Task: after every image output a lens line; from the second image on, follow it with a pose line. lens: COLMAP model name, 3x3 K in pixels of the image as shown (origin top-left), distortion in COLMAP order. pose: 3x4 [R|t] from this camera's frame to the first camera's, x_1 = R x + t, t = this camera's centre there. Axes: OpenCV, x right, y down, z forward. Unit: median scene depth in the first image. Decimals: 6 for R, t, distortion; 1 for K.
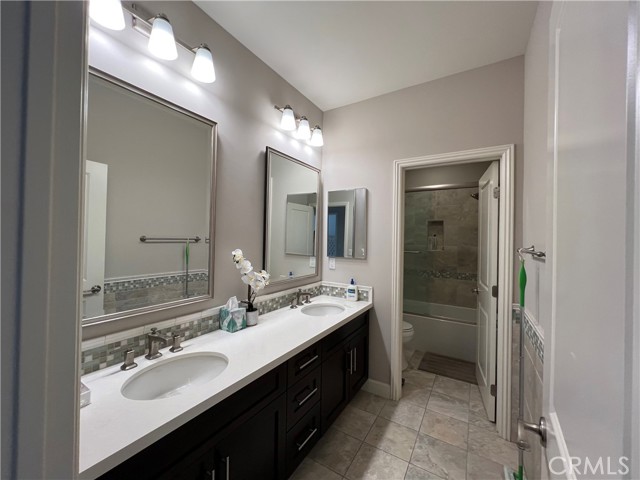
lens RADIAL K [[255.8, 0, 320.6], [0, 255.8, 237.1], [0, 0, 1]] dist [-0.002216, 0.000589]
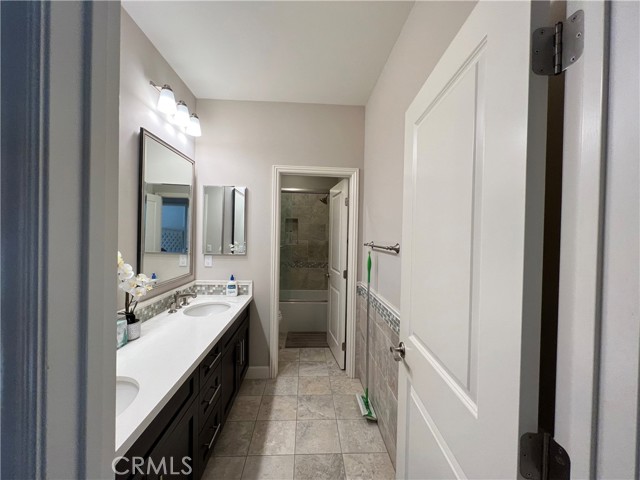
lens RADIAL K [[255.8, 0, 318.6], [0, 255.8, 237.1], [0, 0, 1]] dist [-0.002216, 0.000589]
pose [[0.822901, -0.005492, 0.568158, -0.170231], [-0.009937, 0.999661, 0.024054, -0.015302], [-0.568098, -0.025440, 0.822568, -0.029221]]
